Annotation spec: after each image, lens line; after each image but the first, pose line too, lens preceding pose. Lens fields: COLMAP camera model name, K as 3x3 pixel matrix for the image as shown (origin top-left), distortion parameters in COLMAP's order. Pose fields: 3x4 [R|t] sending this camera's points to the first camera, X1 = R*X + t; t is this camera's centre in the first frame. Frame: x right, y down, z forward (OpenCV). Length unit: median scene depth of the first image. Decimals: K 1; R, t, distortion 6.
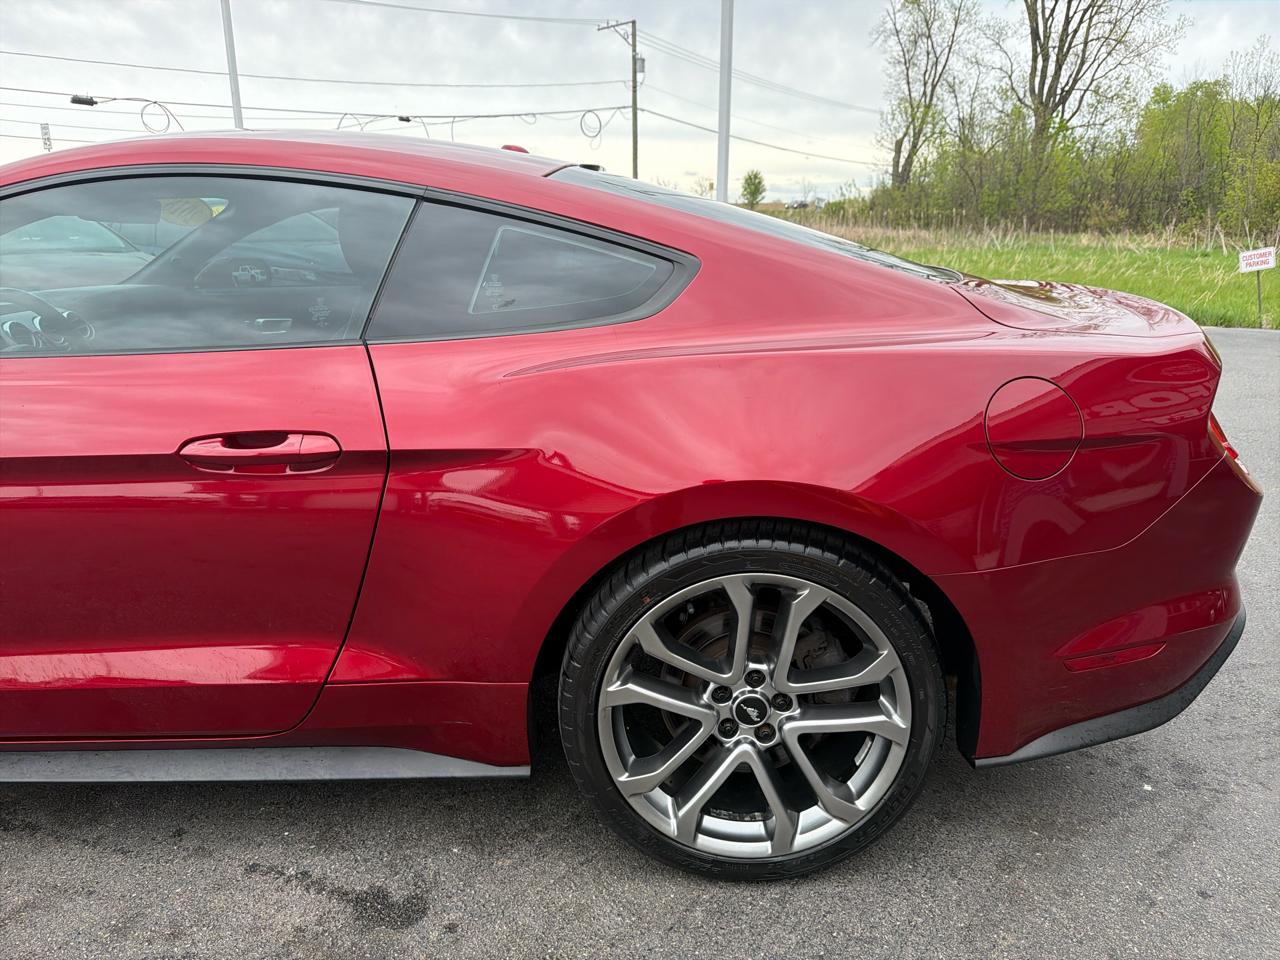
lens RADIAL K [[908.3, 0, 640.0], [0, 908.3, 490.7], [0, 0, 1]] dist [0.013953, -0.025420]
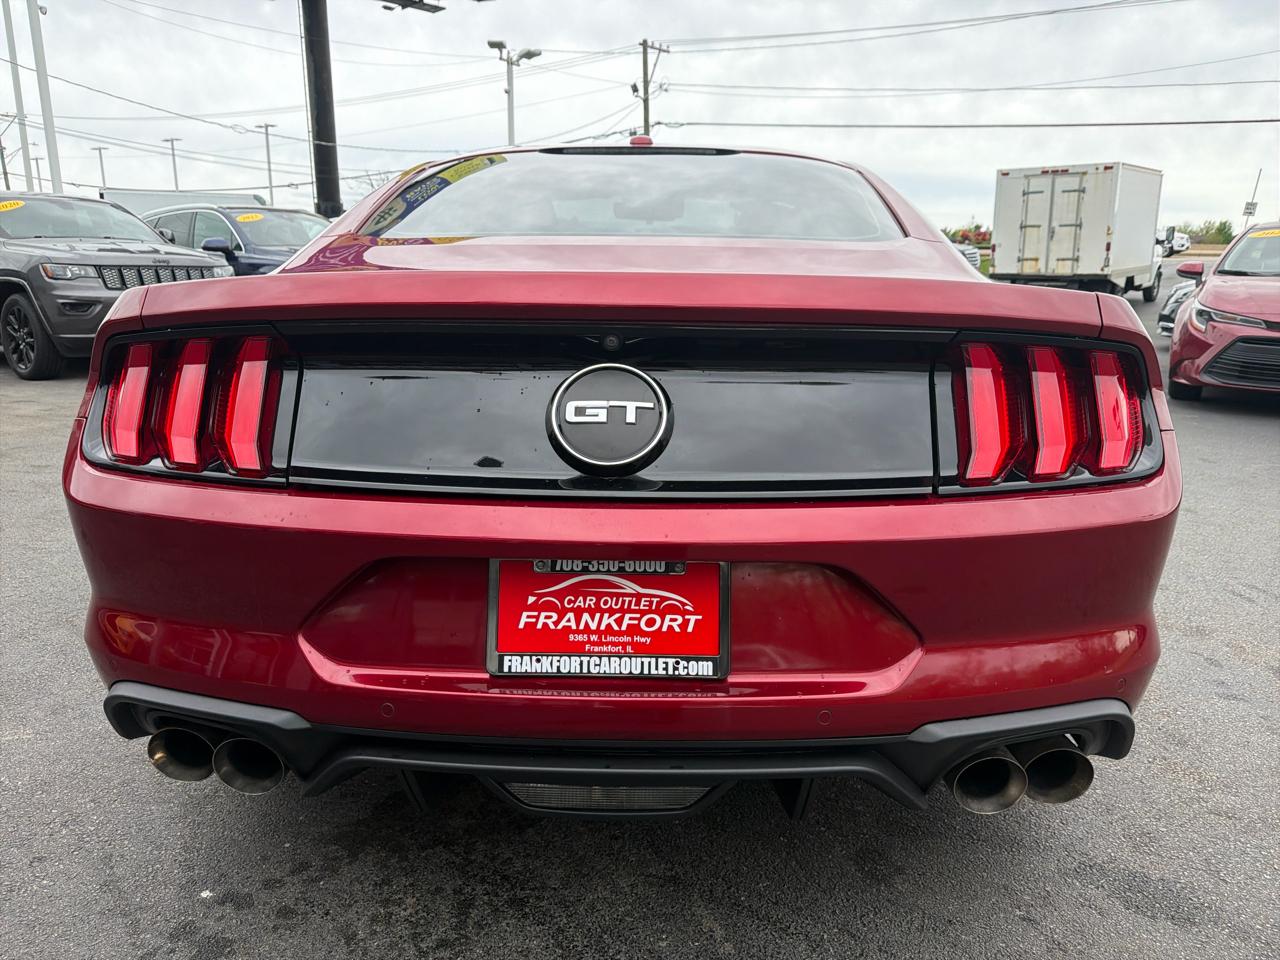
lens RADIAL K [[908.3, 0, 645.6], [0, 908.3, 477.6], [0, 0, 1]] dist [0.013953, -0.025420]
pose [[-0.006170, 0.234615, -0.972069, 0.079979], [-0.296727, 0.927875, 0.225832, -0.018392], [0.954942, 0.289833, 0.063891, 0.079130]]
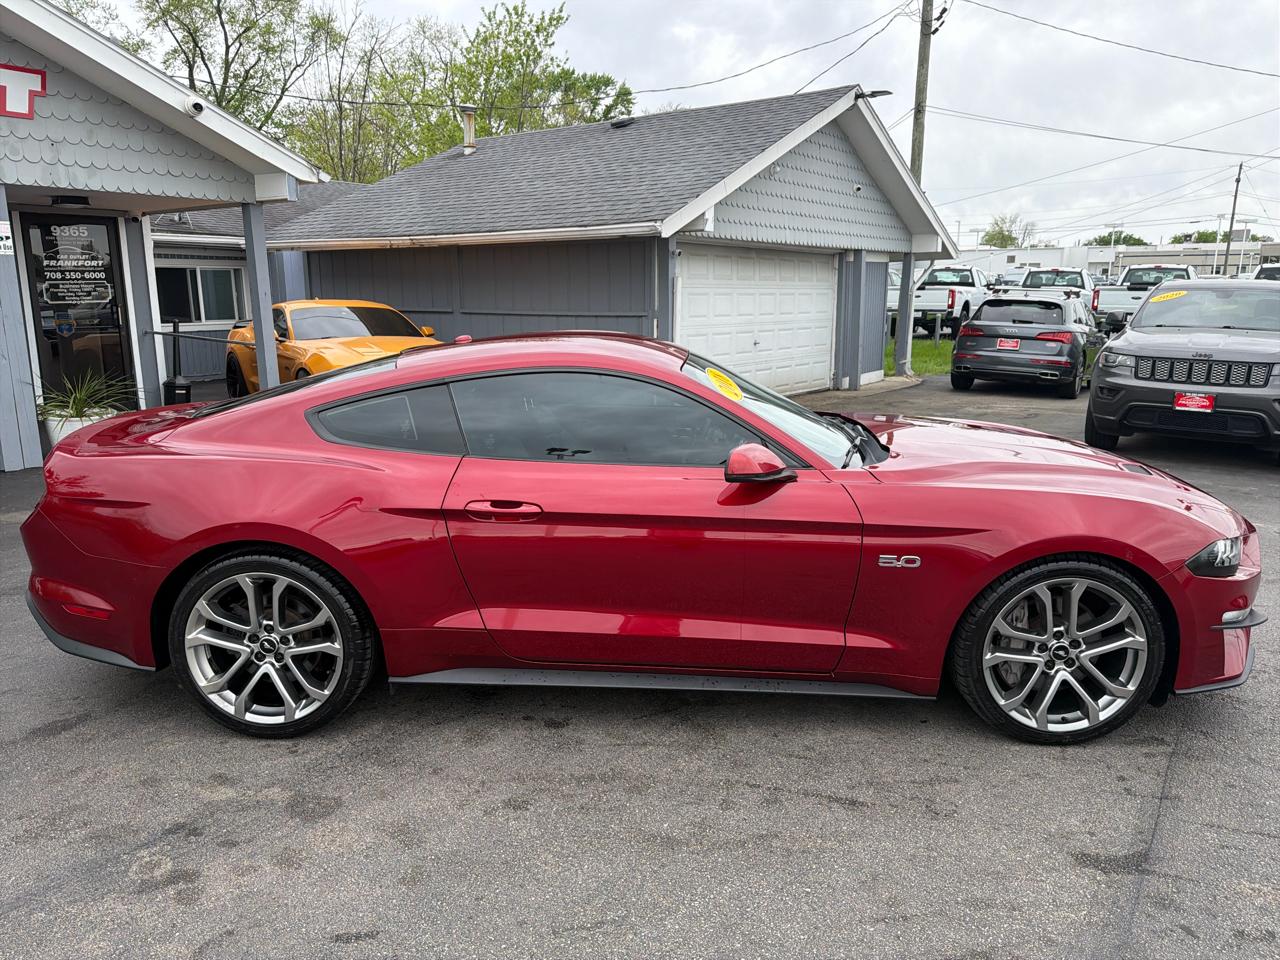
lens RADIAL K [[908.3, 0, 639.3], [0, 908.3, 477.1], [0, 0, 1]] dist [0.013953, -0.025420]
pose [[-0.999874, -0.003164, 0.015523, -0.038232], [0.004616, 0.879164, 0.476497, -0.072648], [-0.015155, 0.476509, -0.879039, 0.198917]]
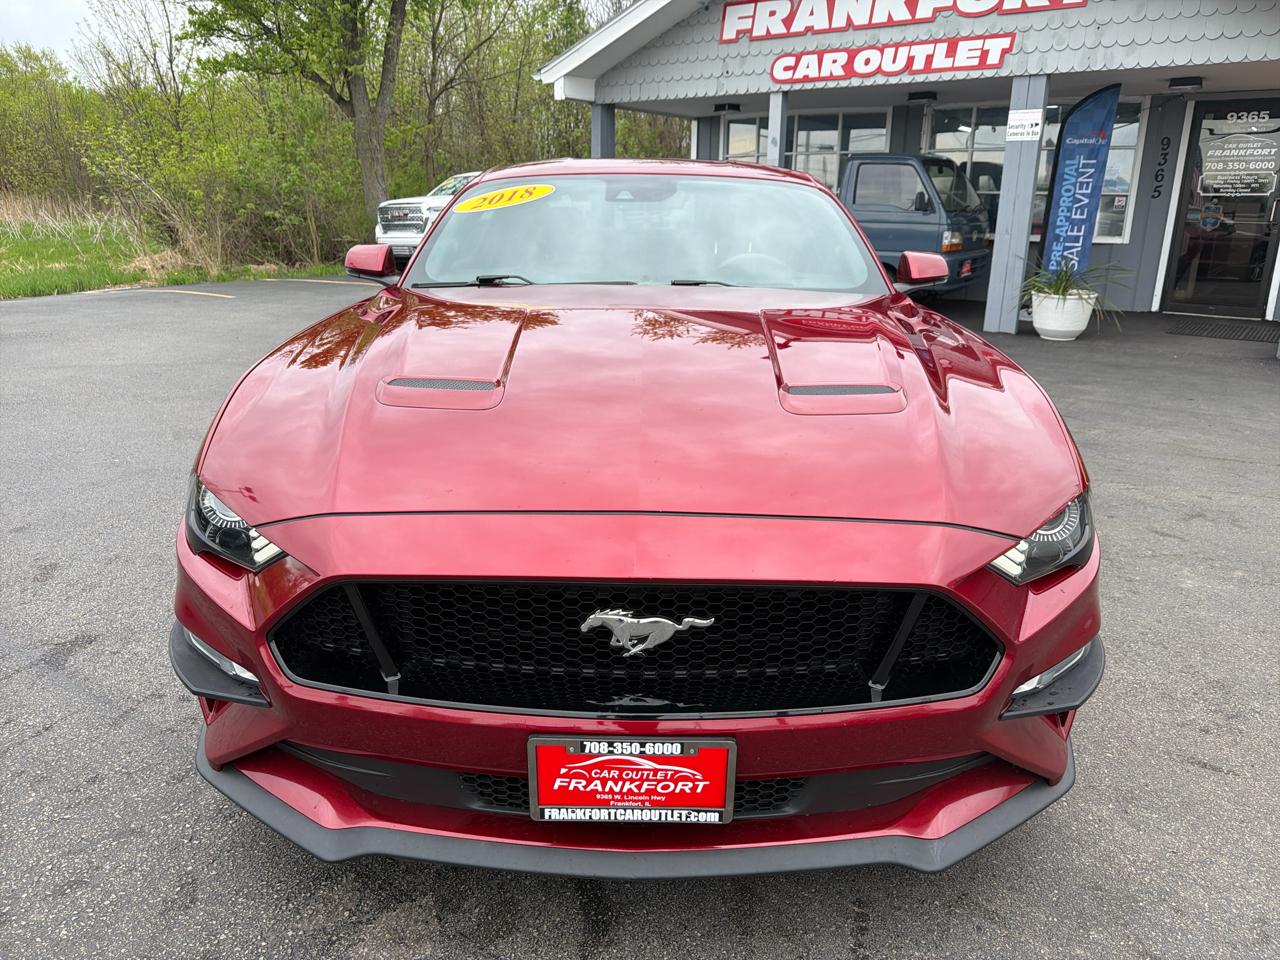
lens RADIAL K [[908.3, 0, 646.1], [0, 908.3, 477.1], [0, 0, 1]] dist [0.013953, -0.025420]
pose [[-0.006943, -0.282993, 0.959097, -0.157879], [0.275310, 0.921512, 0.273896, -0.023190], [-0.961330, 0.265951, 0.071513, 0.078066]]
